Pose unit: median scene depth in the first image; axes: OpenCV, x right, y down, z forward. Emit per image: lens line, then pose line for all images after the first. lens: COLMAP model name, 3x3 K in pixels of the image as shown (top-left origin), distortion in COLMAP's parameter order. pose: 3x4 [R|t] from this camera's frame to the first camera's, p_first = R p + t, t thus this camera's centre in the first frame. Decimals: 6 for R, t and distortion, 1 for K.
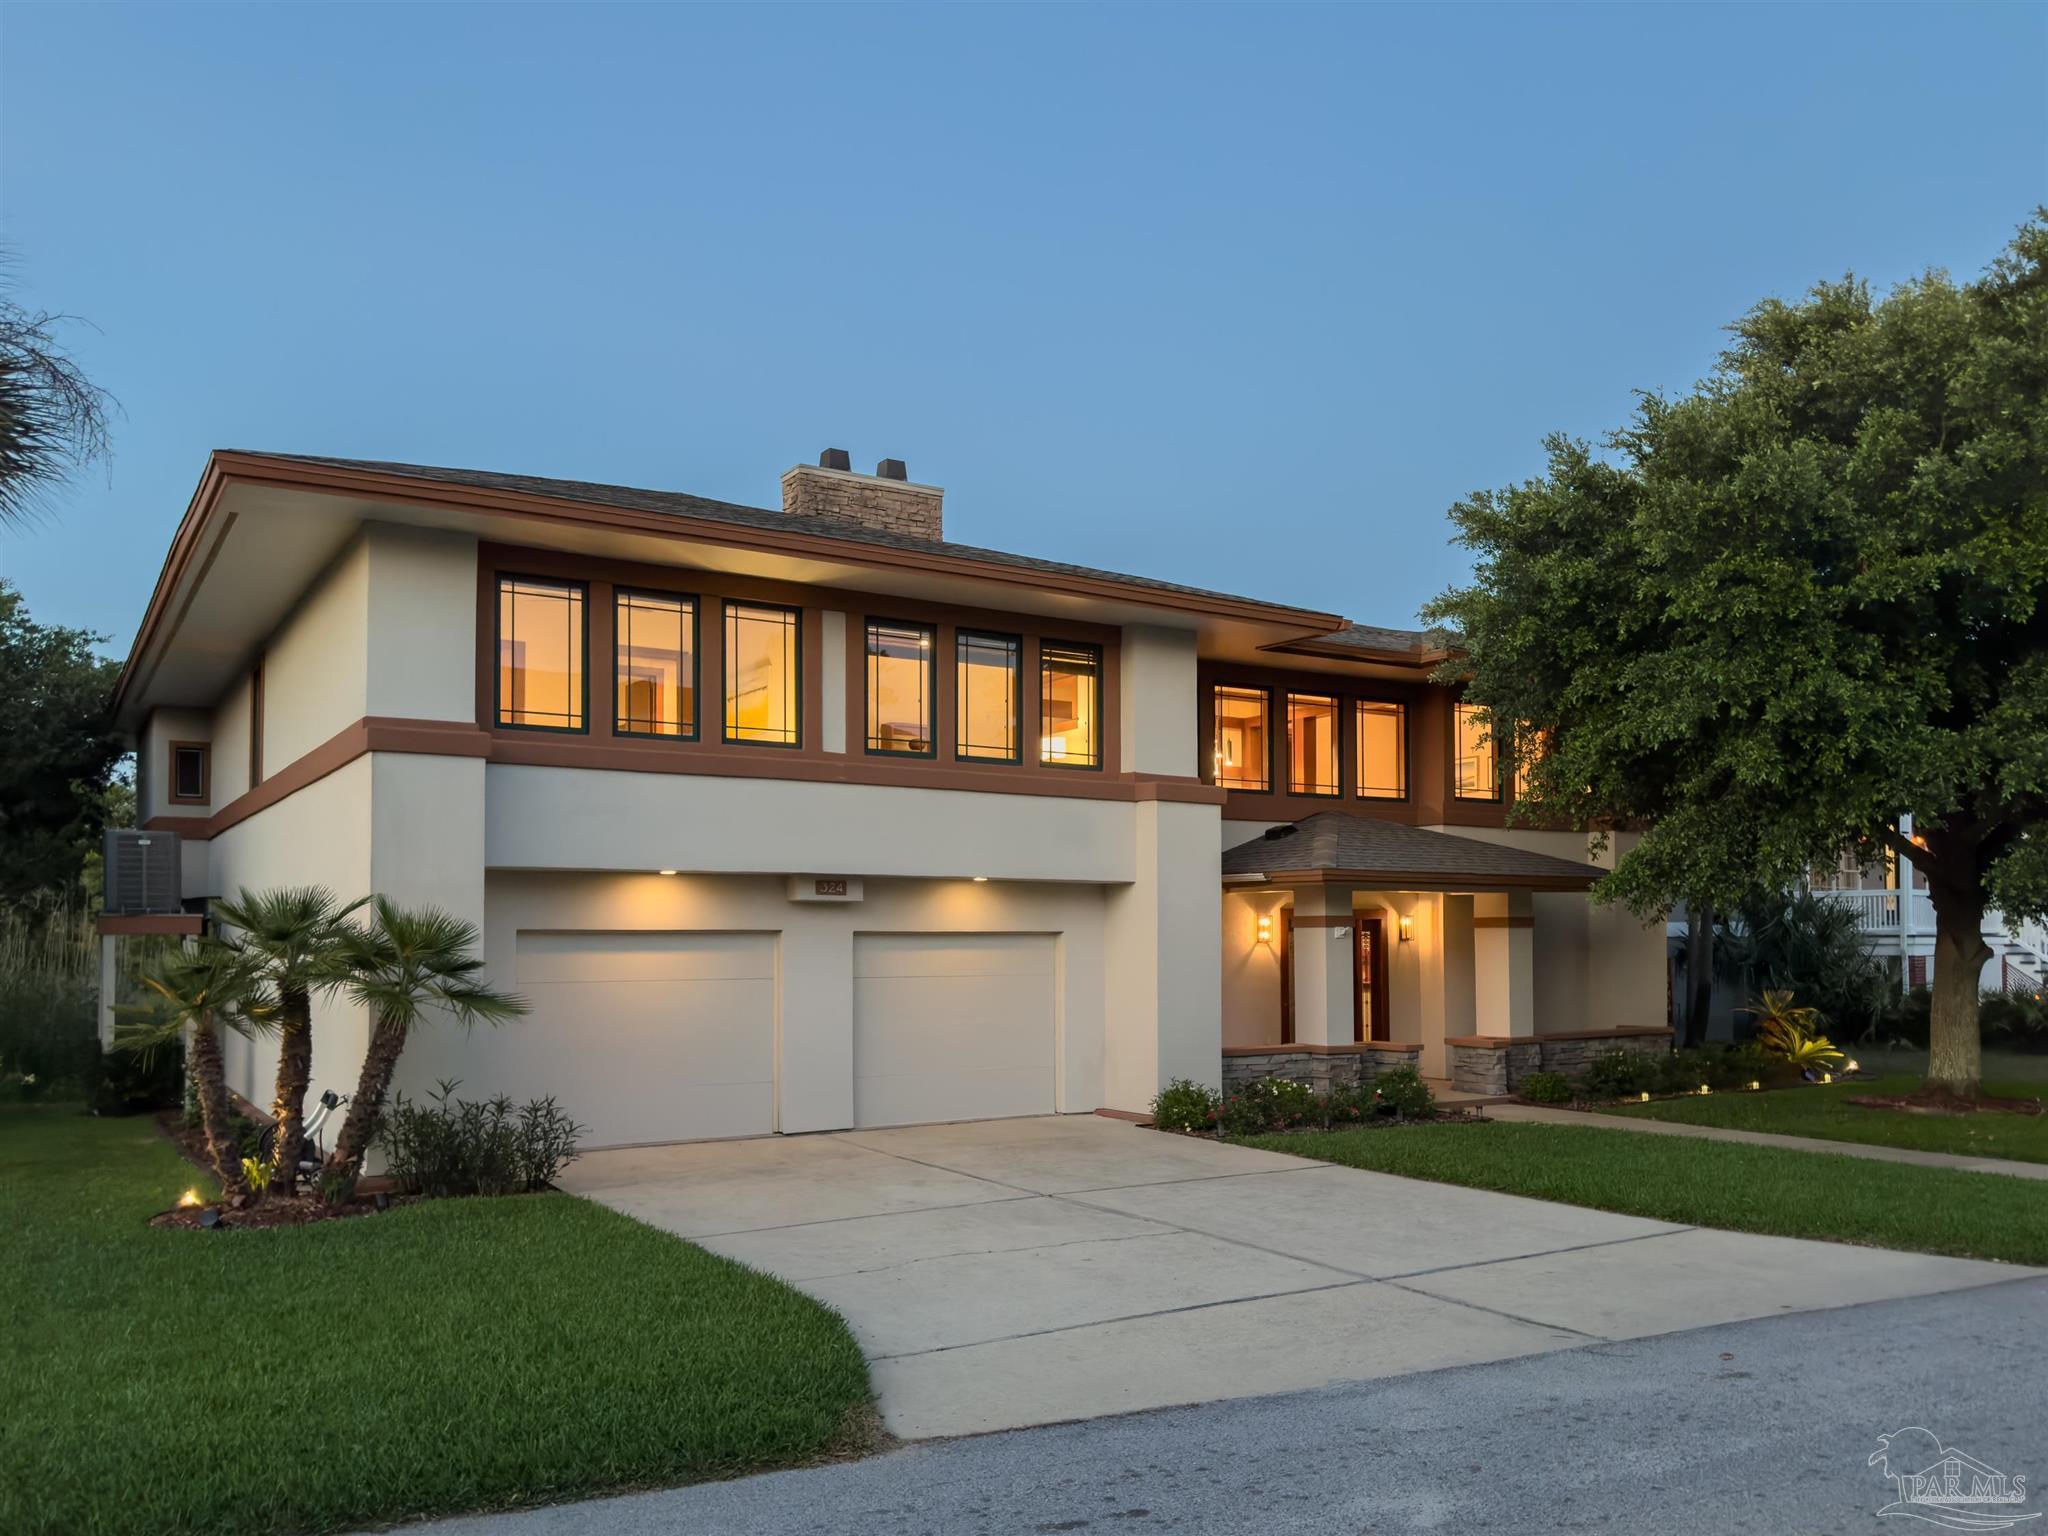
lens RADIAL K [[1438.0, 0, 1024.0], [0, 1438.0, 768.0], [0, 0, 1]] dist [0.033660, -0.001989]
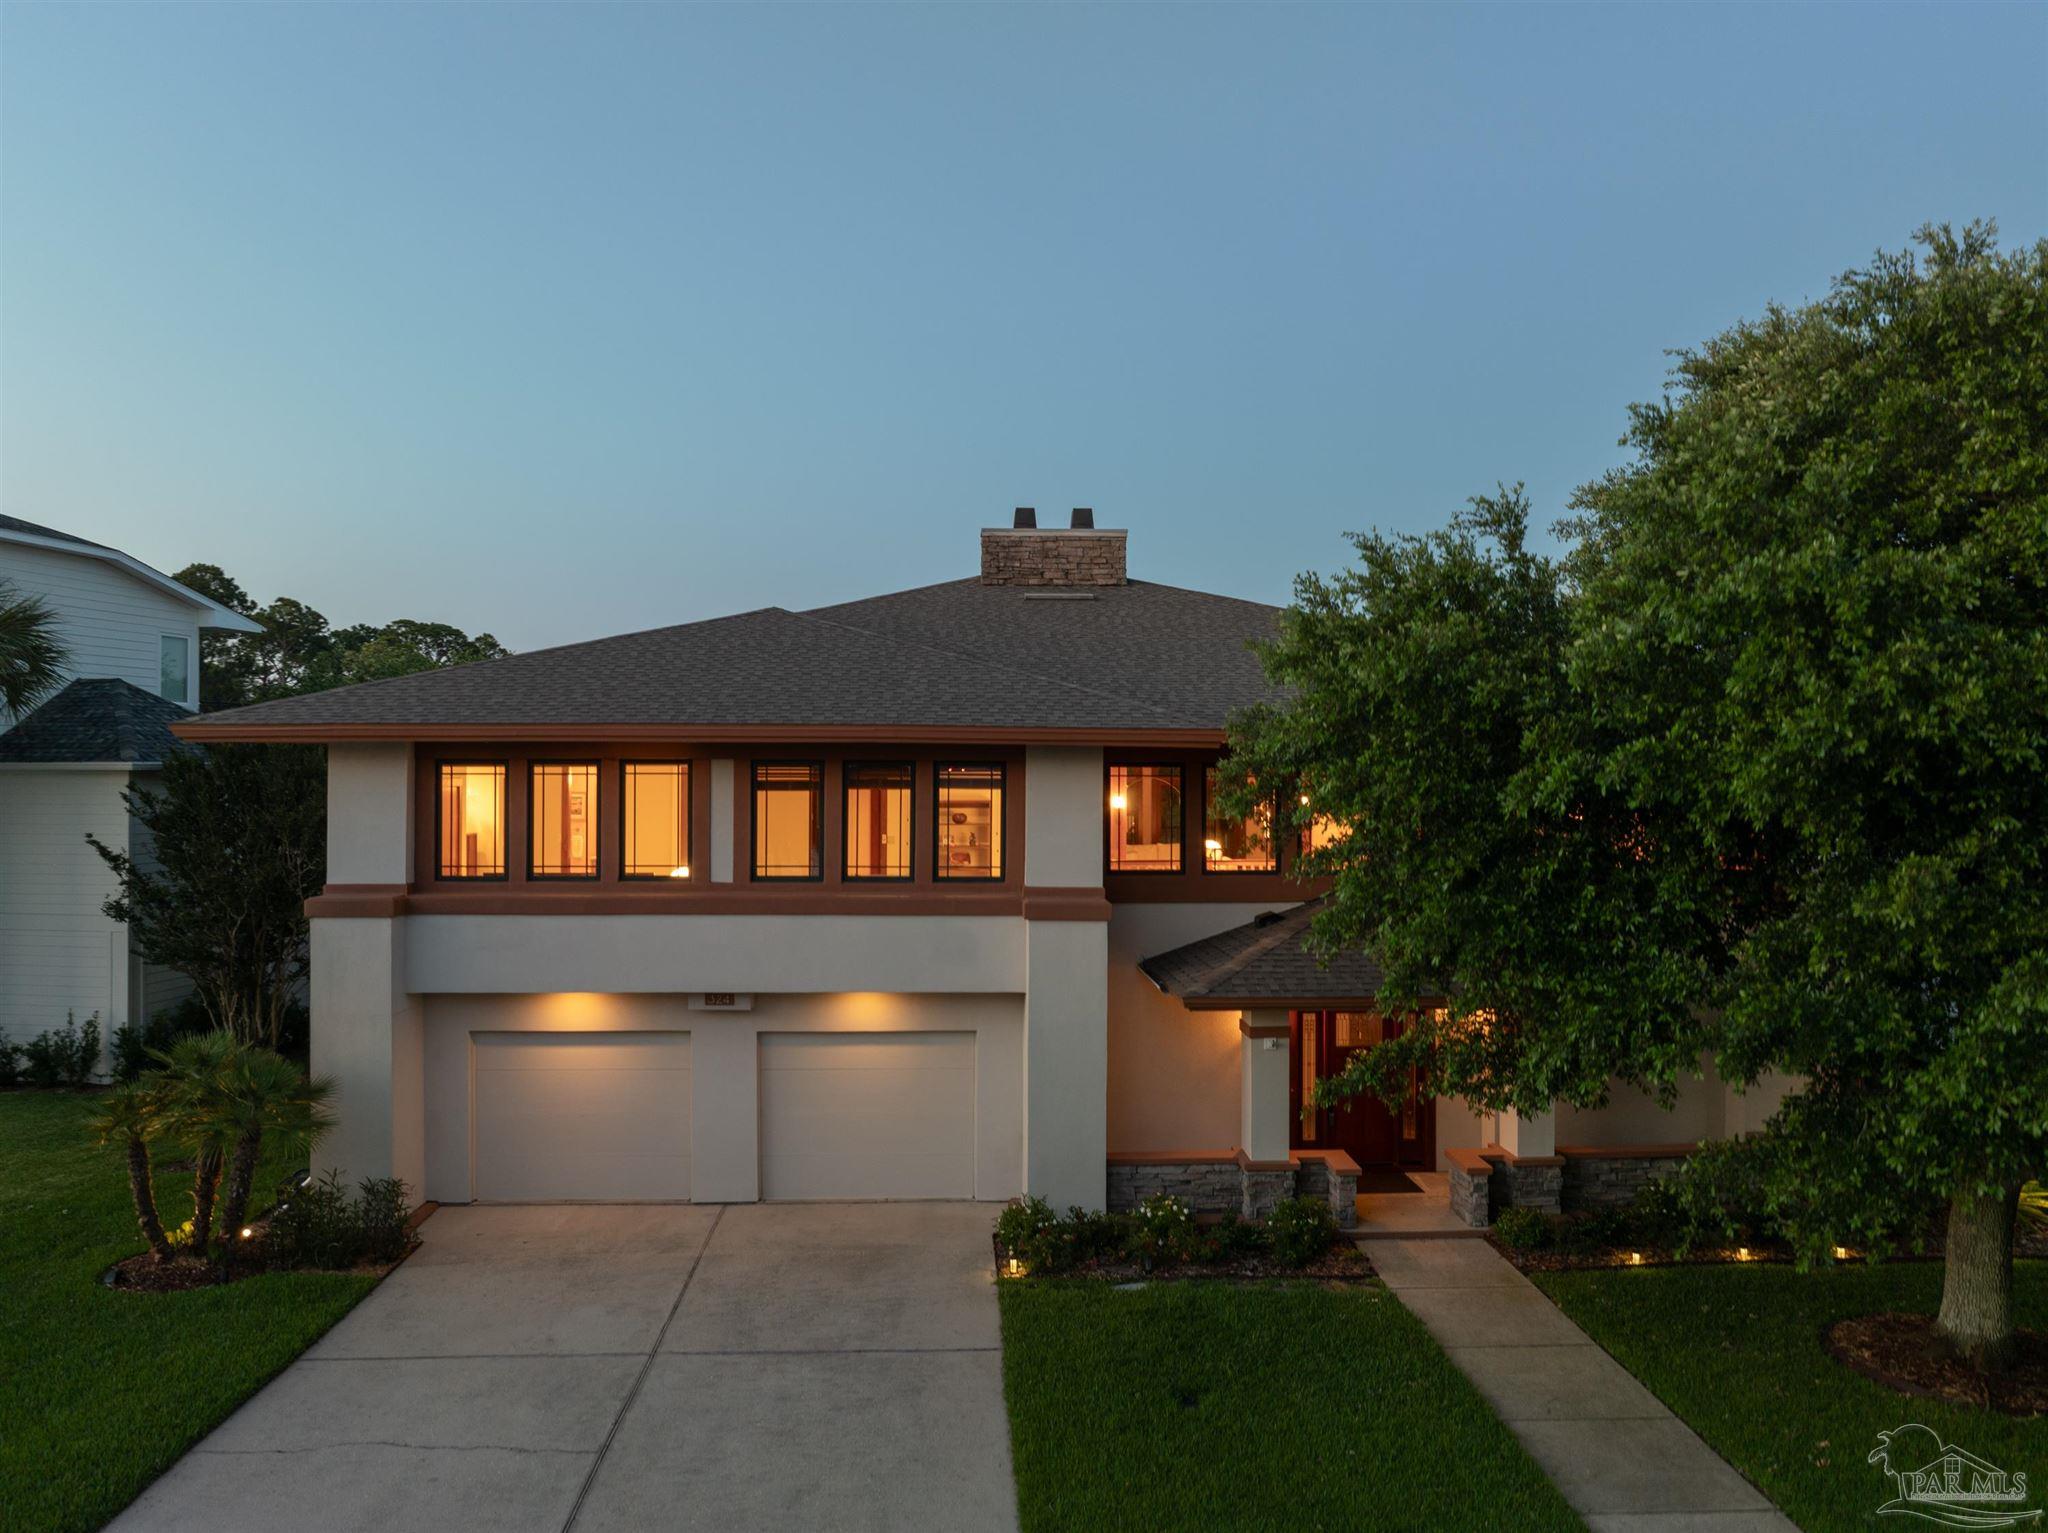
lens RADIAL K [[1283.4, 0, 1024.0], [0, 1283.4, 766.5], [0, 0, 1]] dist [-0.002472, 0.000649]
pose [[0.881463, -0.008308, -0.472181, 0.551385], [0.049360, 0.995990, 0.074622, -0.164603], [0.469667, -0.089083, 0.878338, 0.214380]]
